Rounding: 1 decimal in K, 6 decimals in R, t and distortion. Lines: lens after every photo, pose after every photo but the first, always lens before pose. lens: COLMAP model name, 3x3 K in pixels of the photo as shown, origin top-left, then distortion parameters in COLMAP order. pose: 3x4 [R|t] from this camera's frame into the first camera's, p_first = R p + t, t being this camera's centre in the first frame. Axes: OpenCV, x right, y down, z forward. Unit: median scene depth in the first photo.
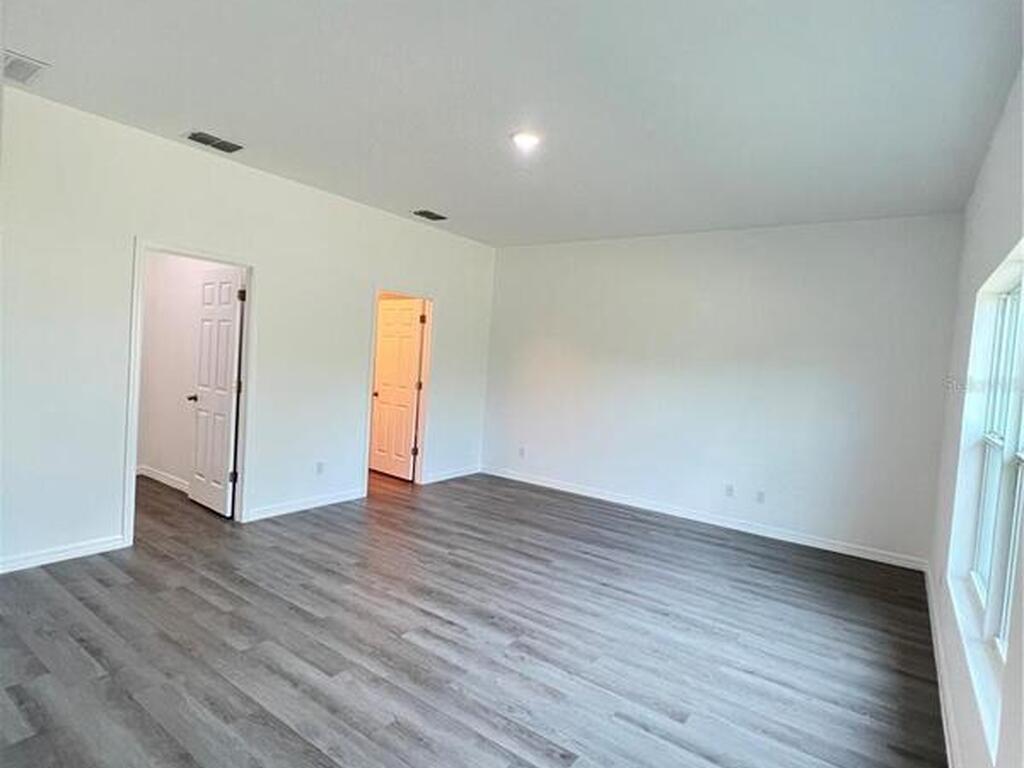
lens RADIAL K [[549.0, 0, 514.3], [0, 549.0, 379.1], [0, 0, 1]] dist [-0.006081, 0.001703]
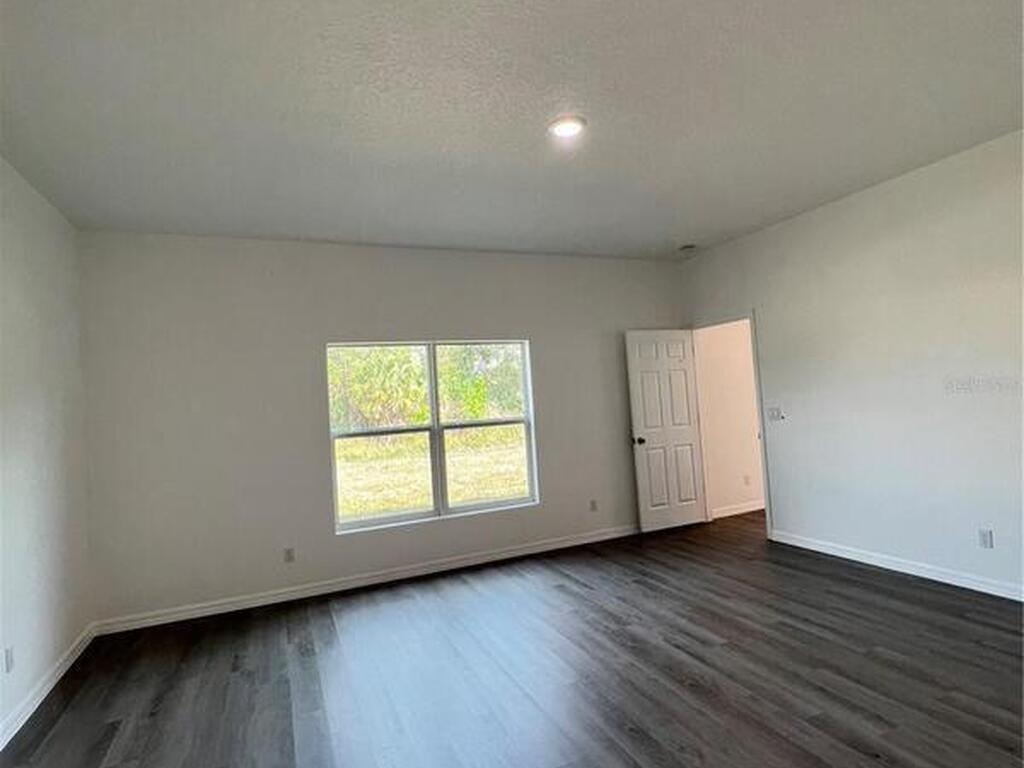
lens RADIAL K [[549.0, 0, 514.3], [0, 549.0, 379.1], [0, 0, 1]] dist [-0.006081, 0.001703]
pose [[-0.857884, 0.003579, 0.513831, -0.382357], [0.023114, 0.999232, 0.031631, -0.088467], [-0.513324, 0.039012, -0.857308, 2.020334]]
